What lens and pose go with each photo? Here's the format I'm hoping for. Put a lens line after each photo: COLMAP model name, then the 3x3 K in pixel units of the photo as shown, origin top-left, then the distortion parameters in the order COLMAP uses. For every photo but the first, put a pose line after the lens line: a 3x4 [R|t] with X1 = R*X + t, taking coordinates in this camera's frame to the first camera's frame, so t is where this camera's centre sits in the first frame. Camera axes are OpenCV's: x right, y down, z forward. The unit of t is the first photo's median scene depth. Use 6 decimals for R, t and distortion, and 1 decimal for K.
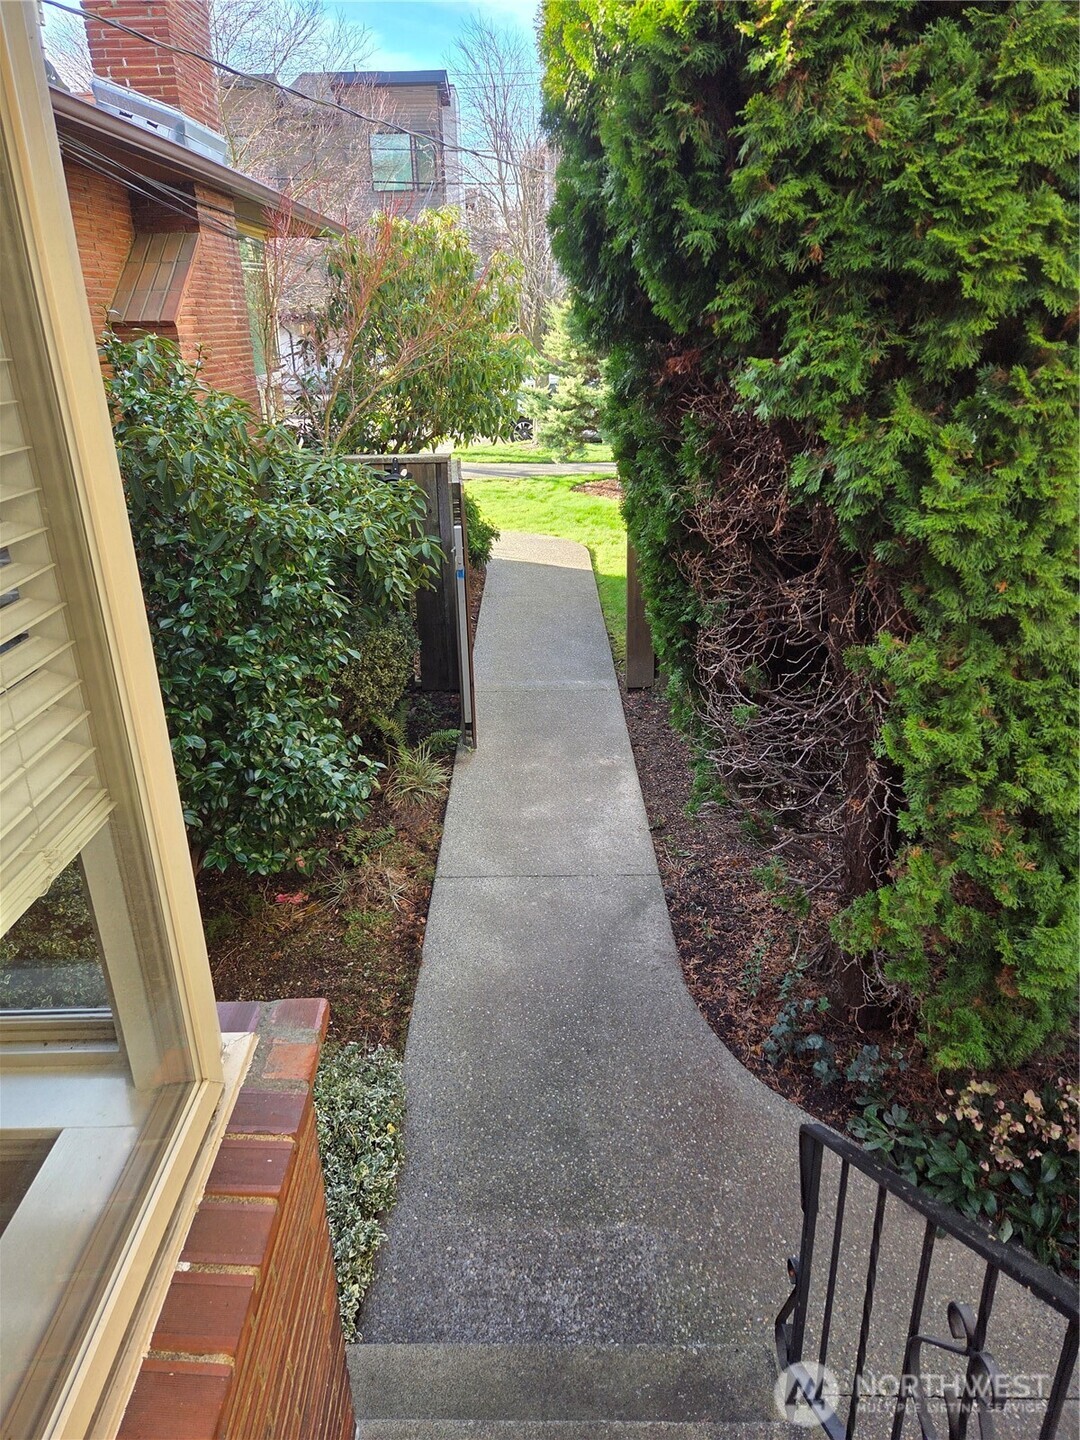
lens RADIAL K [[963.1, 0, 537.8], [0, 963.1, 719.5], [0, 0, 1]] dist [0.059474, -0.014852]
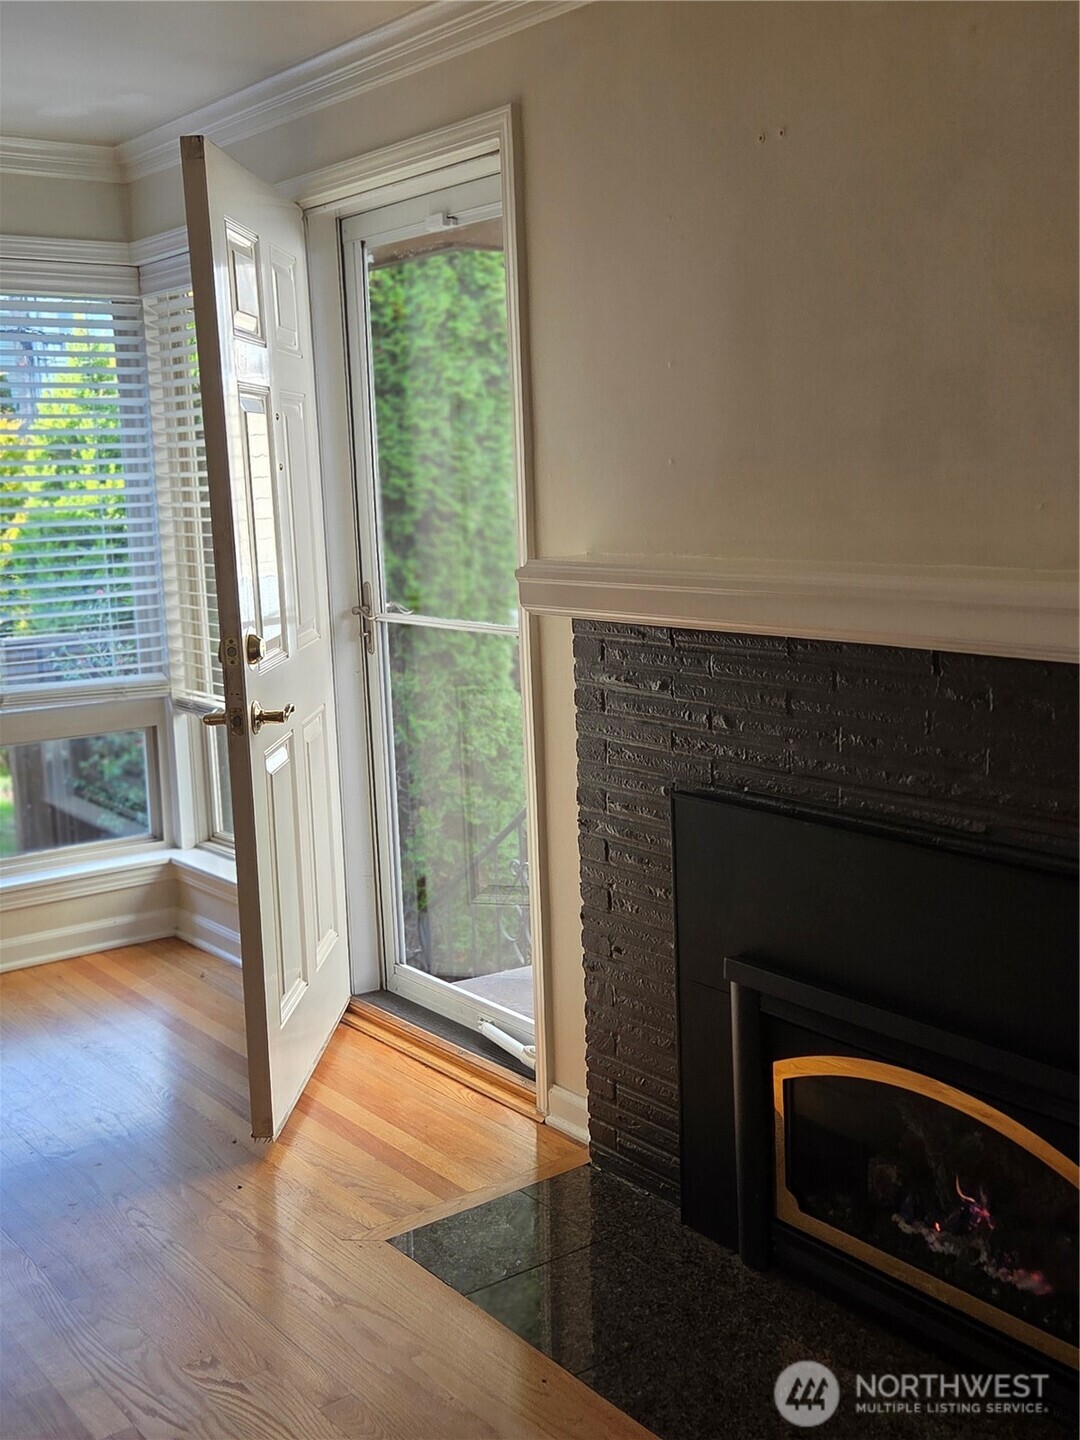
lens RADIAL K [[1594.1, 0, 542.3], [0, 1594.1, 715.6], [0, 0, 1]] dist [0.017314, 0.000000]
pose [[0.803555, -0.085059, 0.589121, -1.439480], [0.239171, 0.952464, -0.188707, 0.757305], [-0.545065, 0.292537, 0.785701, -1.811736]]
